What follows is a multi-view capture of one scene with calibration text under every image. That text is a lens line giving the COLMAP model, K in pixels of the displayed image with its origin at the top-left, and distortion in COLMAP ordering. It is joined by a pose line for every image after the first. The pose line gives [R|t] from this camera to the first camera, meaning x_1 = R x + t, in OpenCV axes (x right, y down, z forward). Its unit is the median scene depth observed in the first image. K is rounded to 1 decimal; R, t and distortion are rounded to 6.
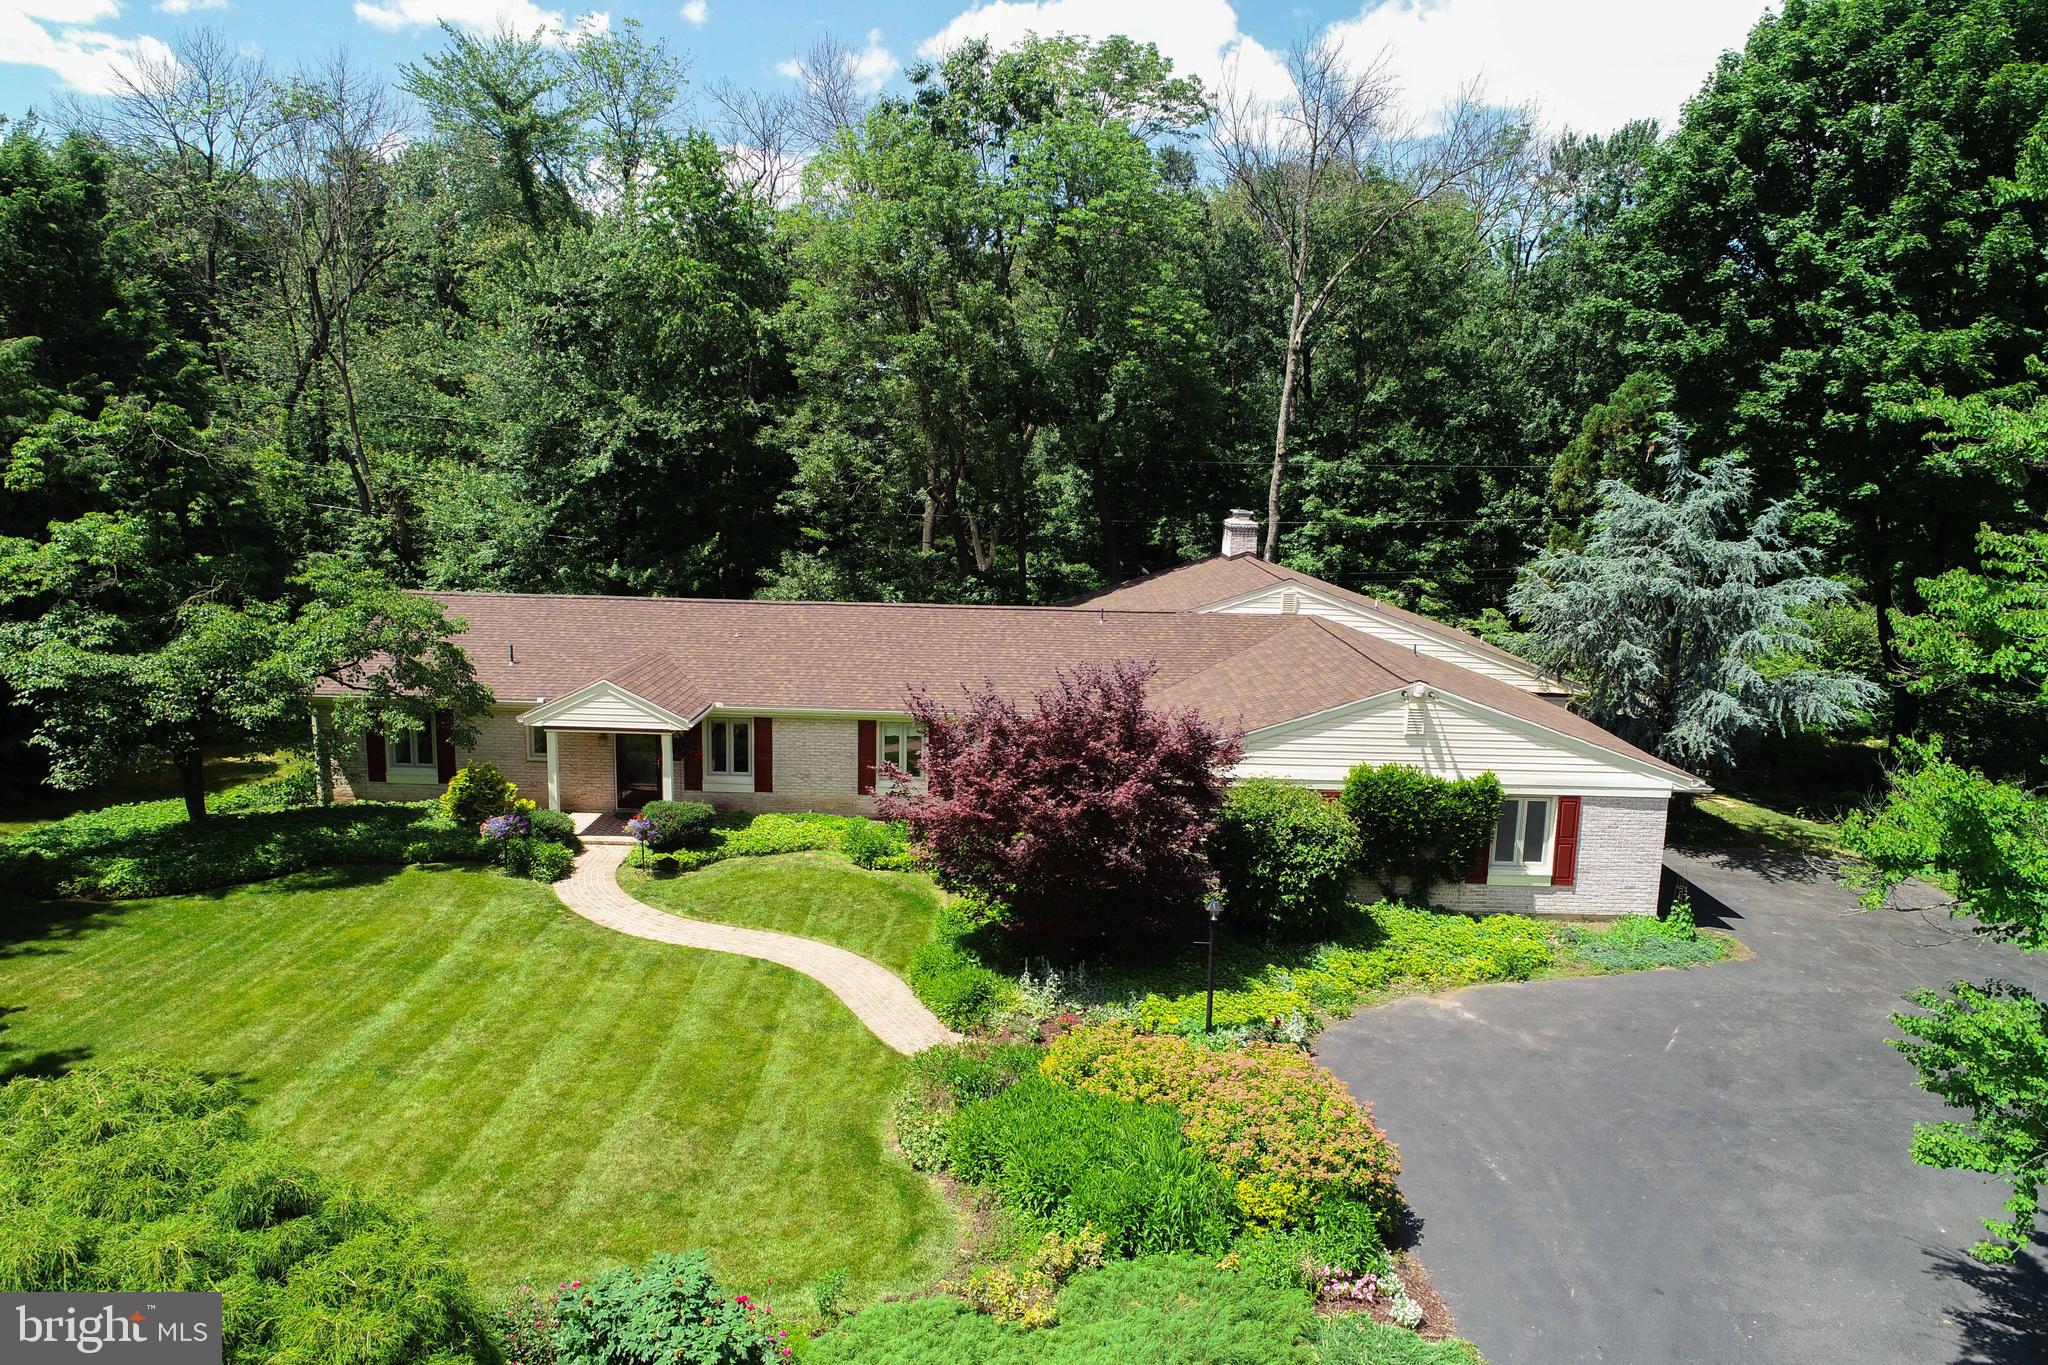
lens RADIAL K [[1363.0, 0, 1024.0], [0, 1363.0, 682.5], [0, 0, 1]] dist [-0.002289, 0.003625]
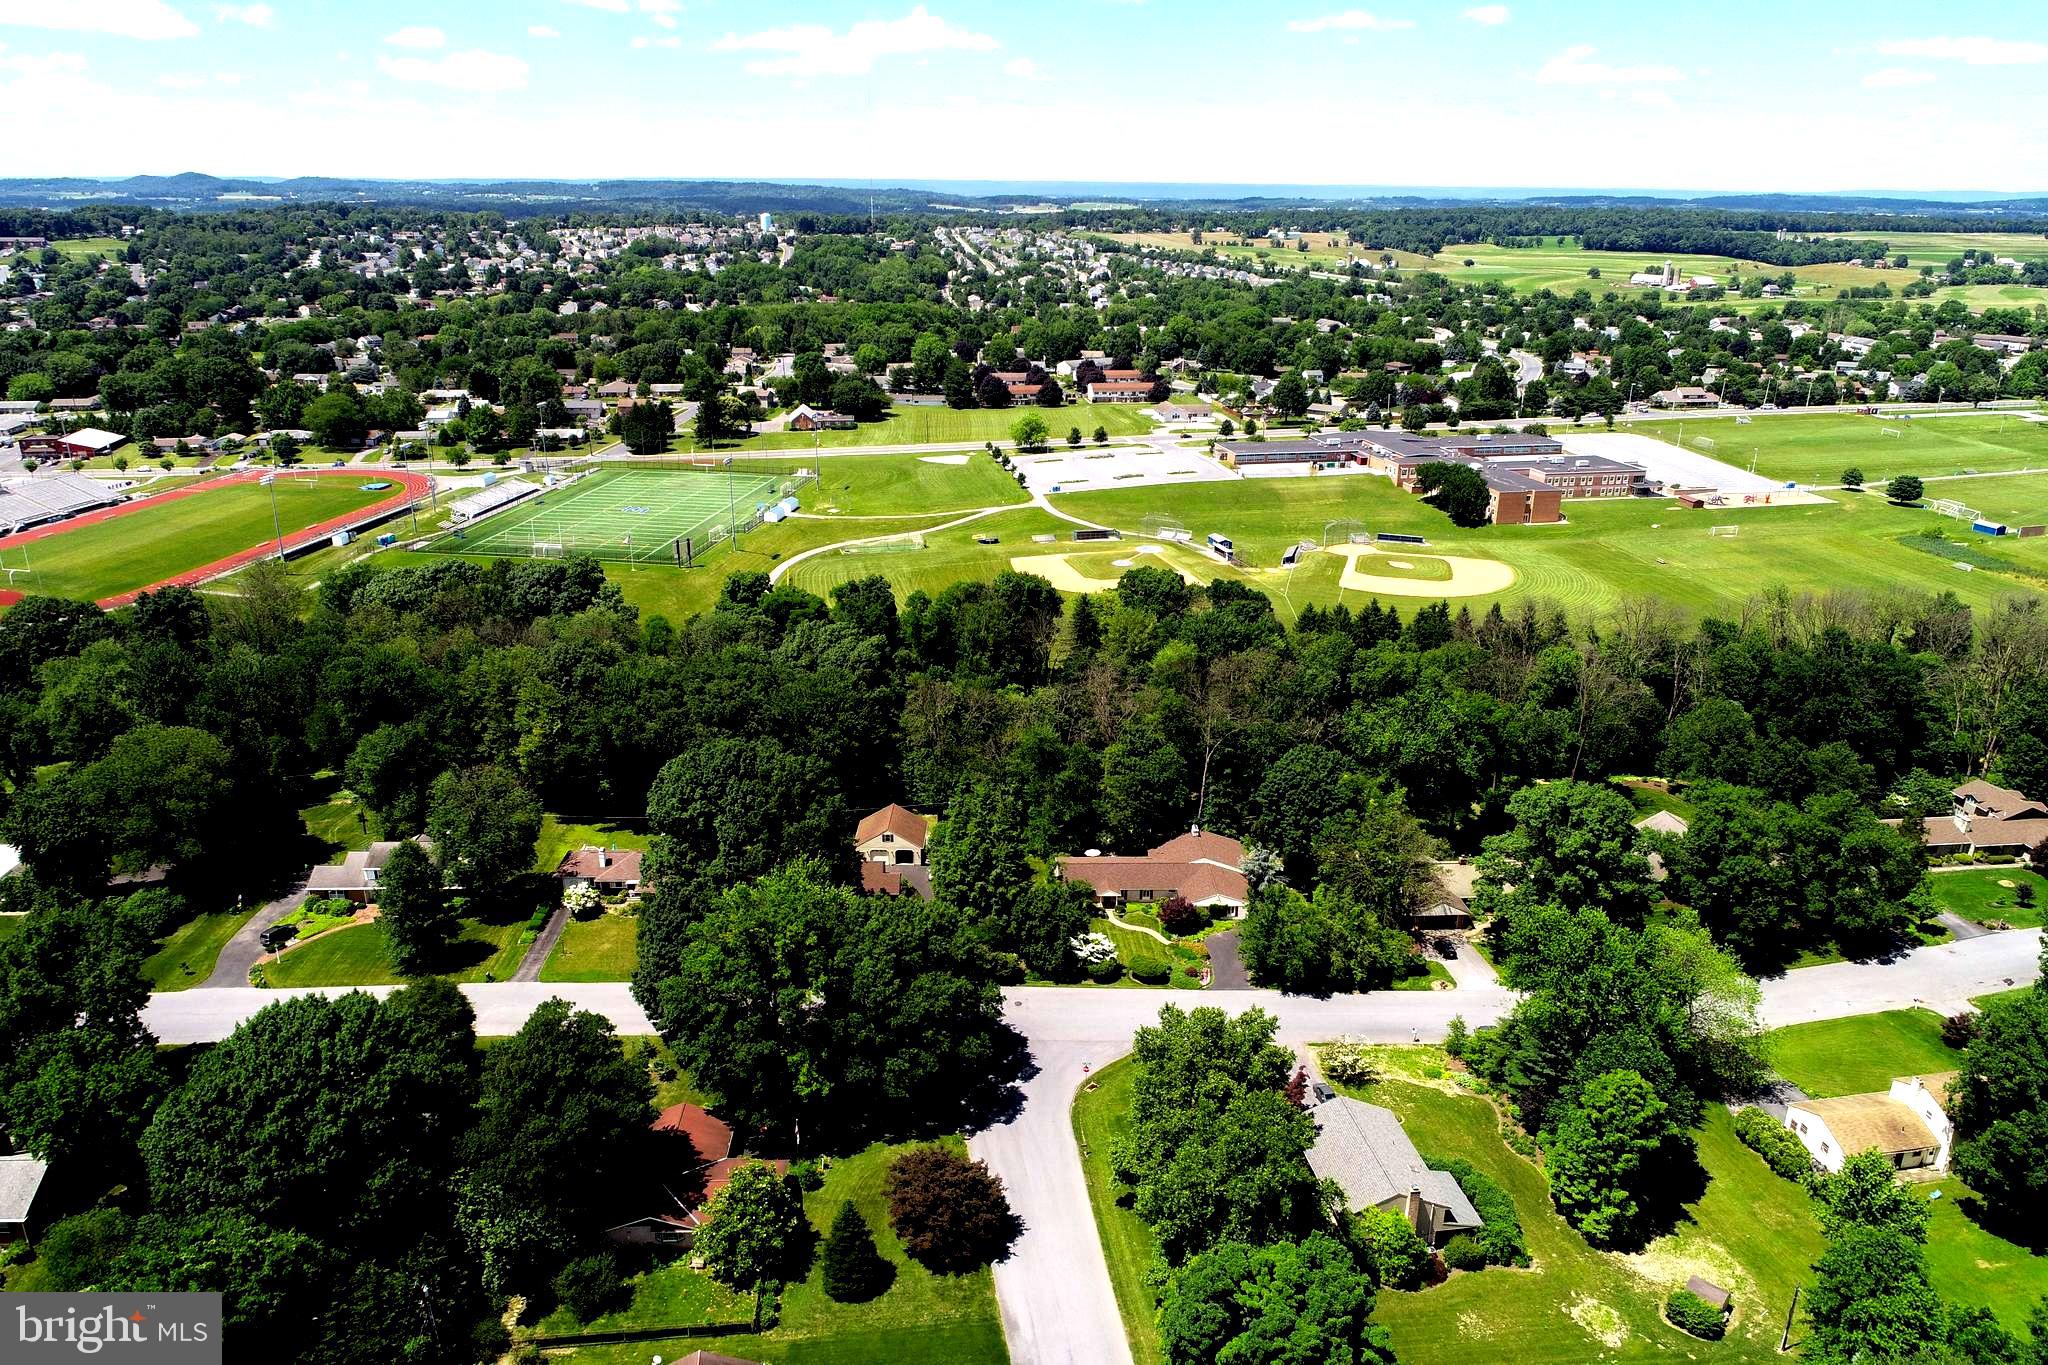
lens RADIAL K [[1363.0, 0, 1024.0], [0, 1363.0, 682.5], [0, 0, 1]] dist [-0.002289, 0.003625]
pose [[0.998814, -0.029381, 0.038820, -0.942080], [0.022208, 0.984537, 0.173766, -2.203561], [-0.043325, -0.172698, 0.984022, -5.537519]]
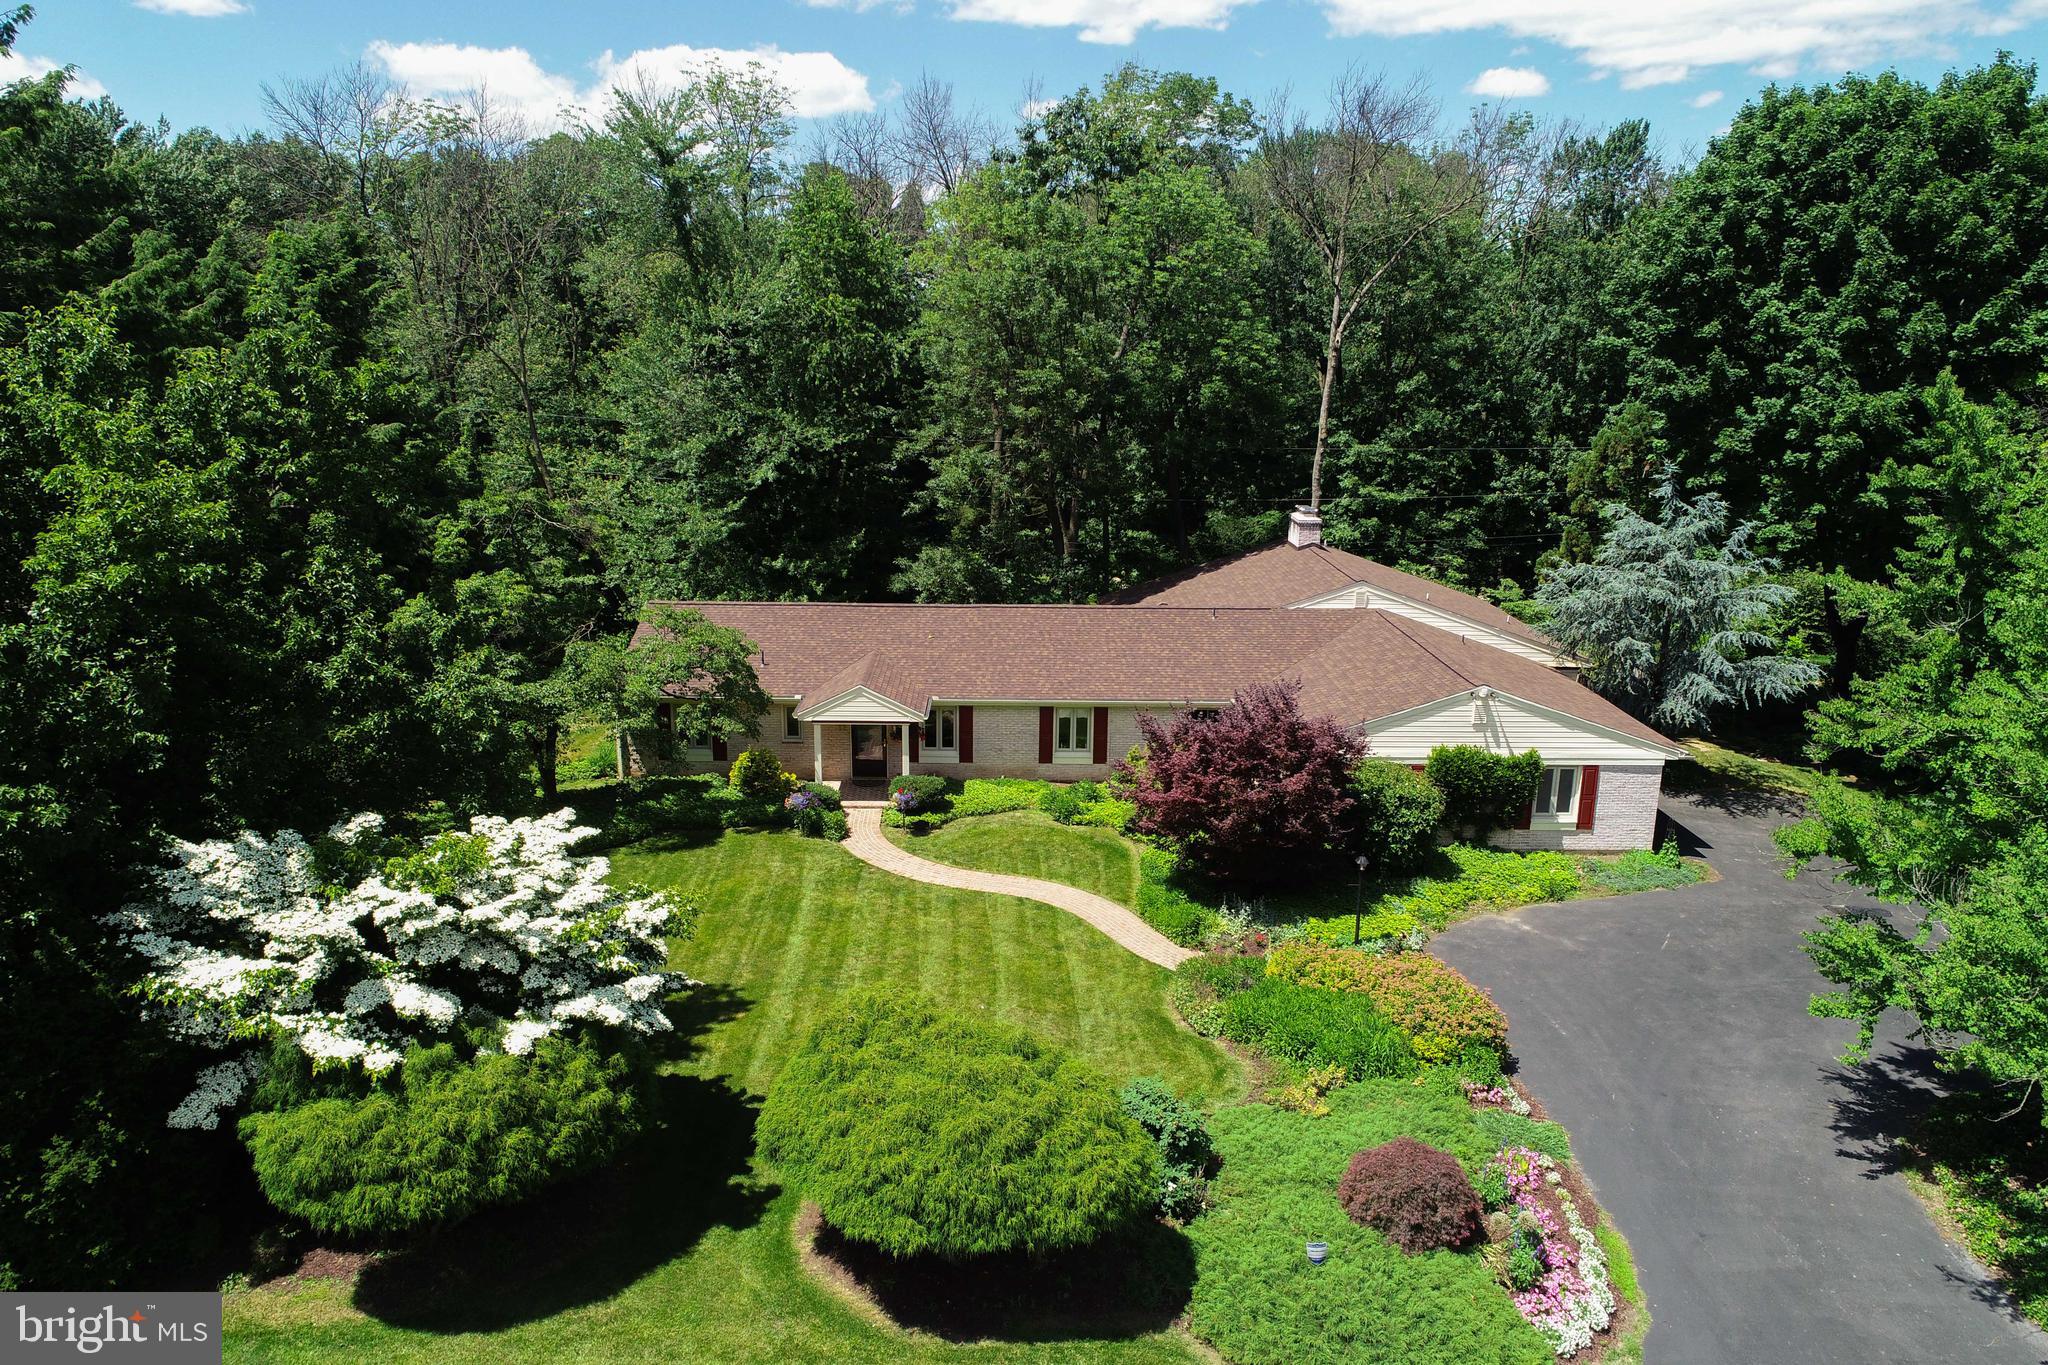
lens RADIAL K [[1363.0, 0, 1024.0], [0, 1363.0, 682.5], [0, 0, 1]] dist [-0.002289, 0.003625]
pose [[0.999669, -0.017887, 0.018501, -0.161466], [0.016449, 0.997035, 0.075169, -0.093524], [-0.019790, -0.074840, 0.996999, -0.291051]]
